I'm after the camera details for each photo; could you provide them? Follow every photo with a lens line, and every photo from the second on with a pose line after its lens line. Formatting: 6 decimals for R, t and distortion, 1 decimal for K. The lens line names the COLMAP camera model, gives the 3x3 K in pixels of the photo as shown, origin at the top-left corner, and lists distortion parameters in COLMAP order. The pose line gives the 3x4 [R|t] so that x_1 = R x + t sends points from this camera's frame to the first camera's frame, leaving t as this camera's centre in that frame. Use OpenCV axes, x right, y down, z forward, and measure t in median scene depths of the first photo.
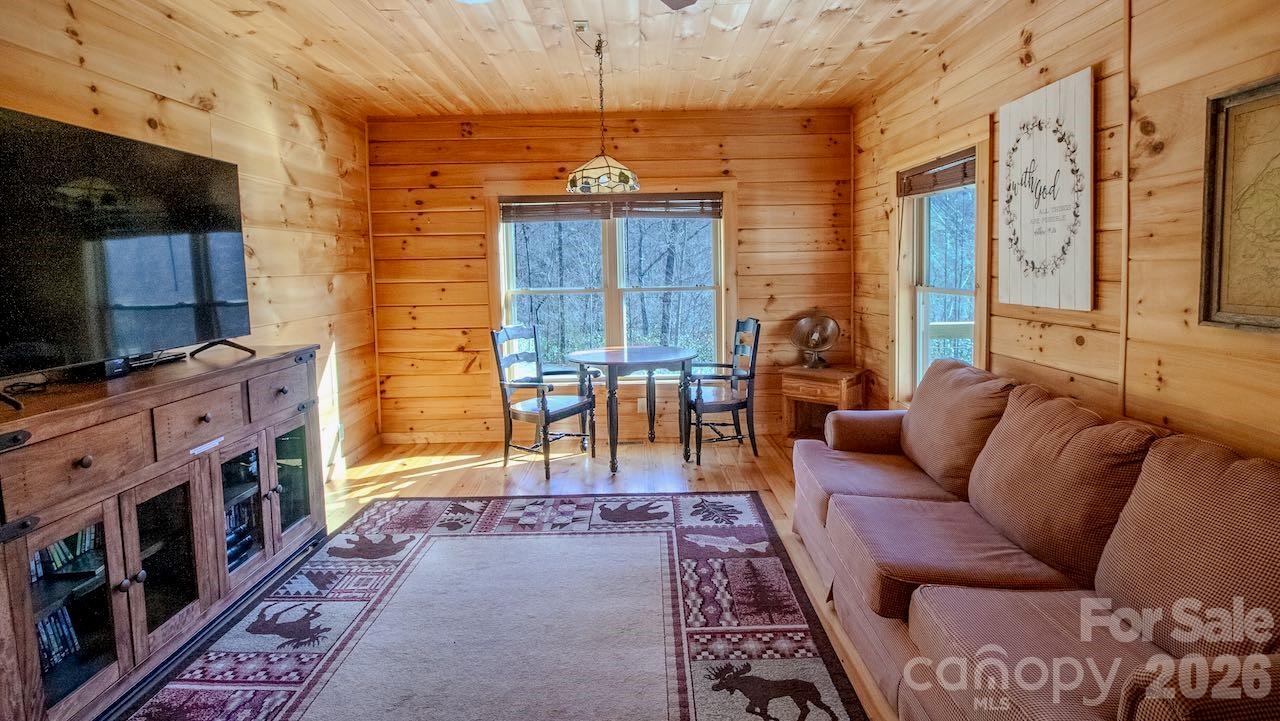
lens RADIAL K [[630.5, 0, 648.4], [0, 630.5, 305.0], [0, 0, 1]] dist [0.013472, -0.018474]
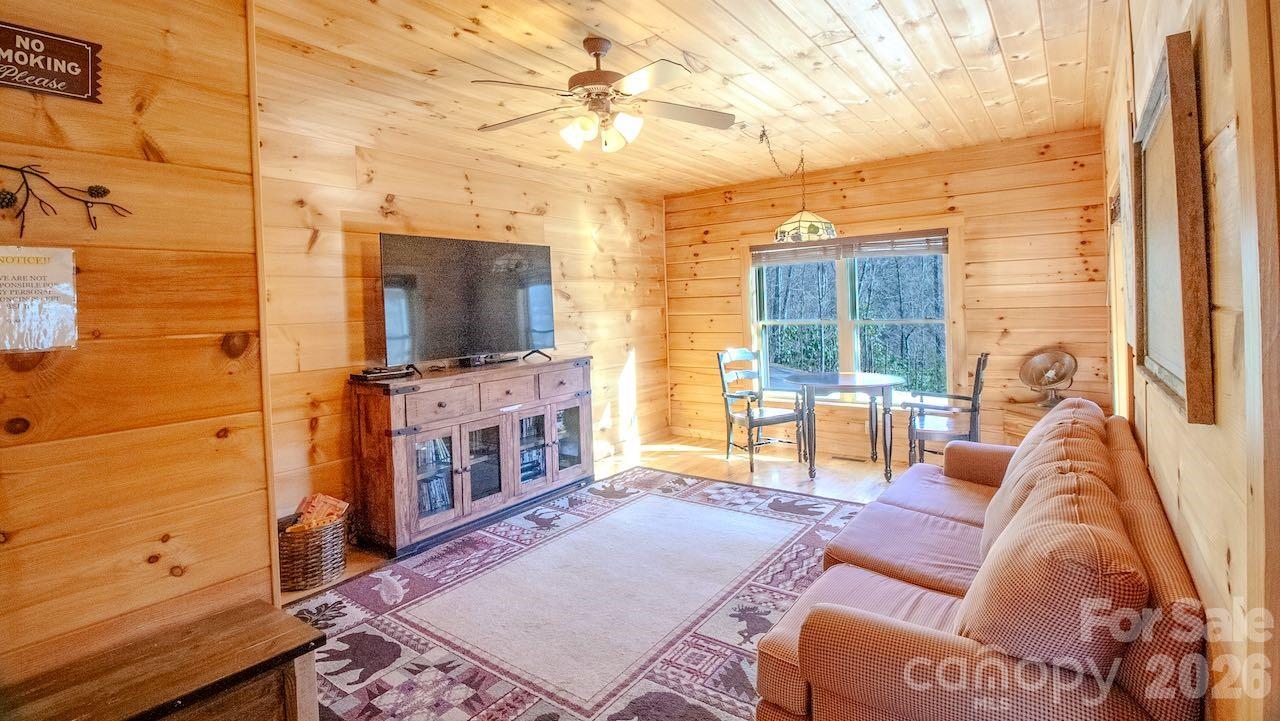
lens RADIAL K [[596.6, 0, 645.9], [0, 596.6, 306.0], [0, 0, 1]] dist [0.003634, -0.015734]
pose [[0.808538, -0.005488, -0.588418, 0.398096], [-0.020245, 0.999105, -0.037137, -0.007398], [0.588095, 0.041940, 0.807704, -0.102148]]
